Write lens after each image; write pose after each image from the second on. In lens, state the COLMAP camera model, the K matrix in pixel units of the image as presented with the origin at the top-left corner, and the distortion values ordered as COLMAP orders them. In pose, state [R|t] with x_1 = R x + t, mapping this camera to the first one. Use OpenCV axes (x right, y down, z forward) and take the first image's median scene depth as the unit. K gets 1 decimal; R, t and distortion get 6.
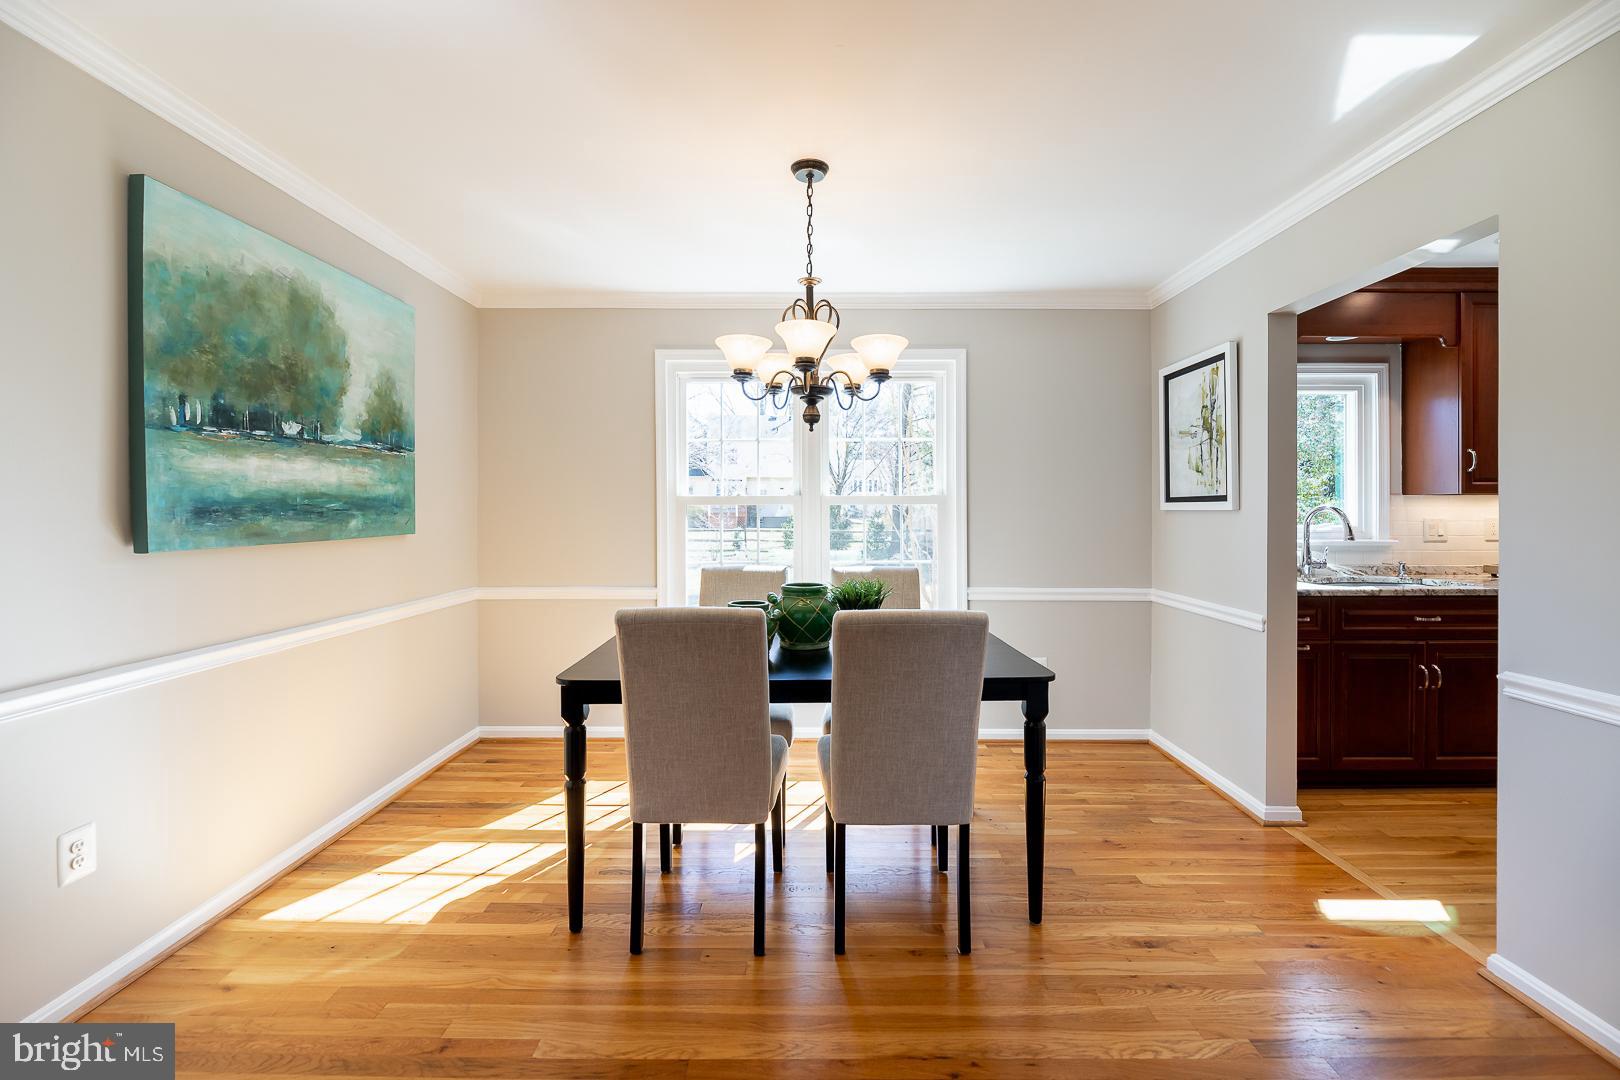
lens RADIAL K [[699.6, 0, 801.2], [0, 699.6, 514.3], [0, 0, 1]] dist [-0.003163, -0.000293]
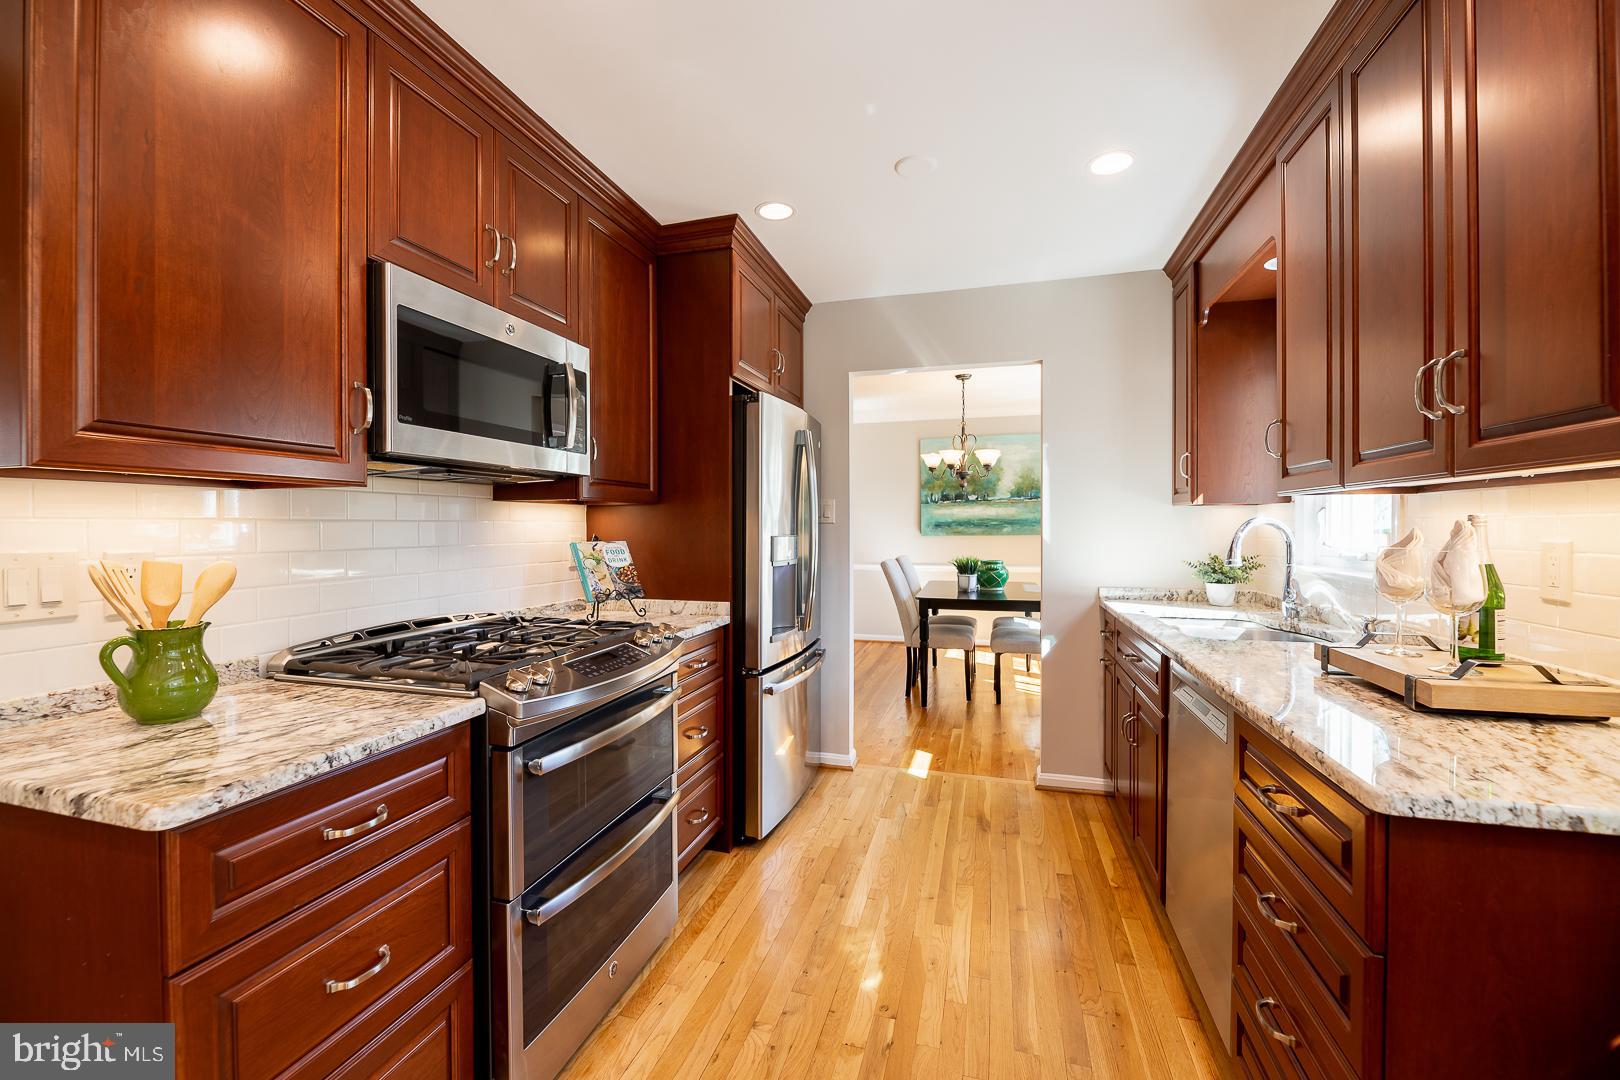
lens RADIAL K [[665.7, 0, 796.2], [0, 665.7, 529.3], [0, 0, 1]] dist [-0.003197, -0.000448]
pose [[-0.270609, 0.007033, -0.962664, 1.552883], [-0.000423, 0.999972, 0.007424, -0.004897], [0.962689, 0.002416, -0.270598, 0.726814]]
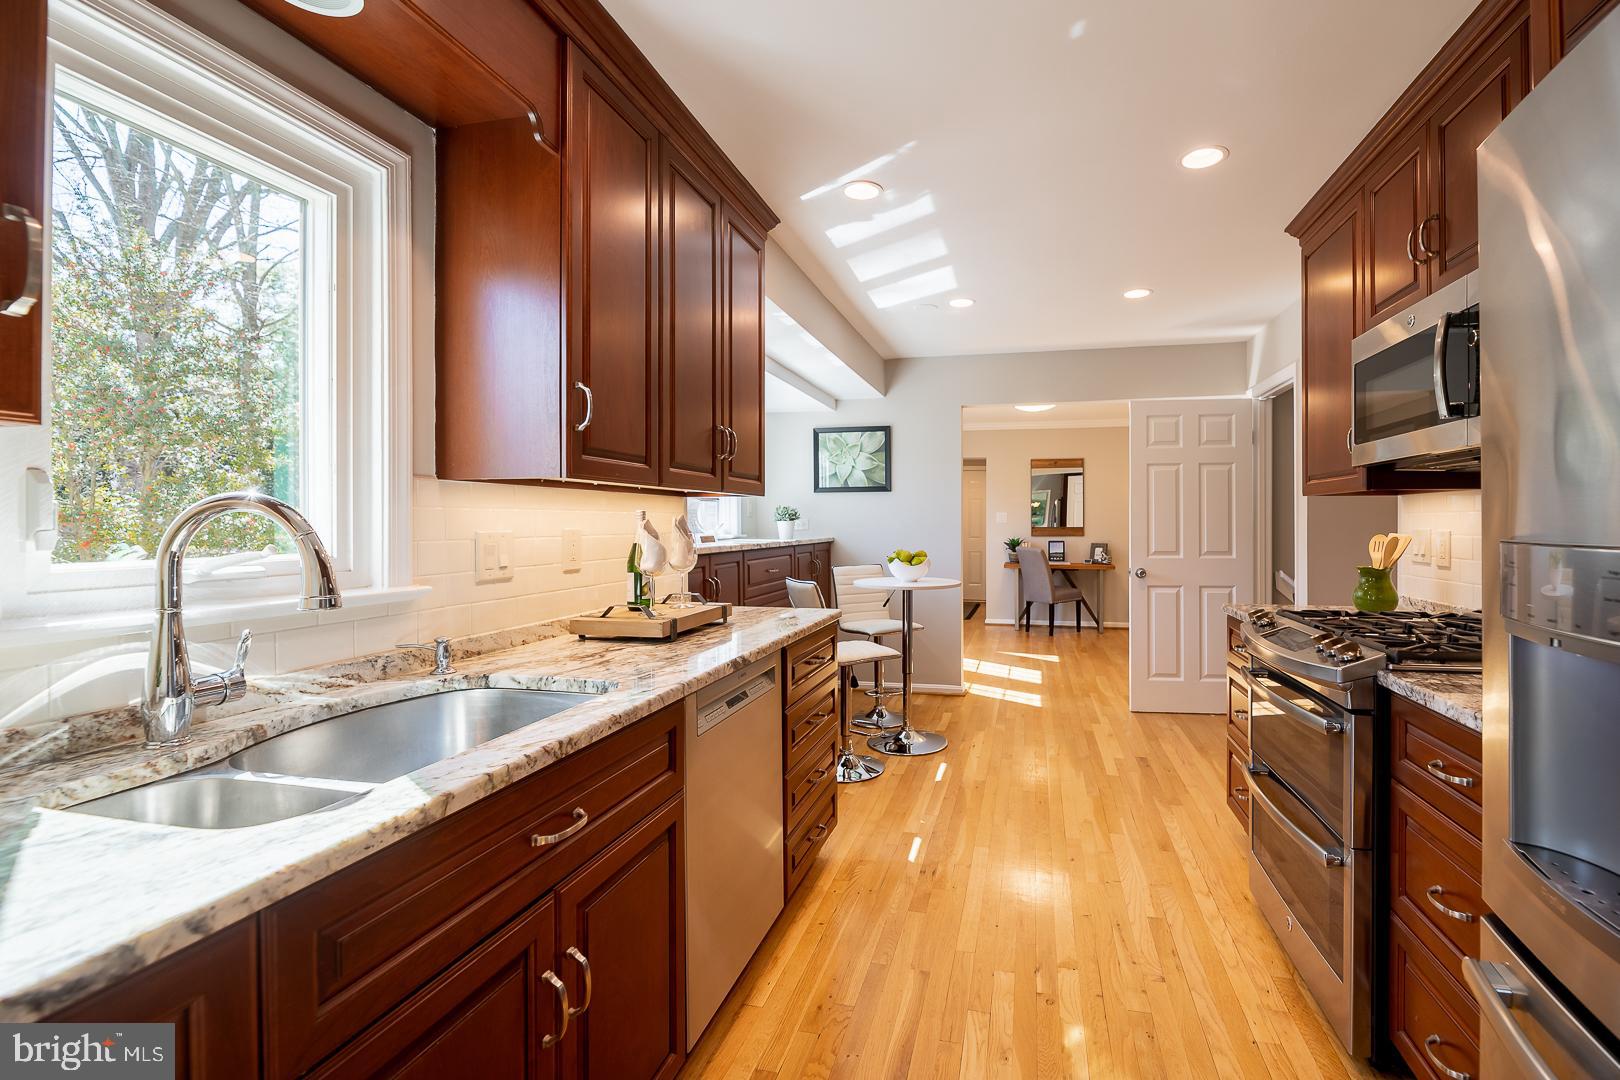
lens RADIAL K [[699.6, 0, 886.0], [0, 699.6, 521.5], [0, 0, 1]] dist [-0.003163, -0.000293]
pose [[0.187186, 0.006055, 0.982306, 0.512908], [0.003112, 0.999972, -0.006757, 0.002826], [-0.982320, 0.004322, 0.187162, 0.677481]]
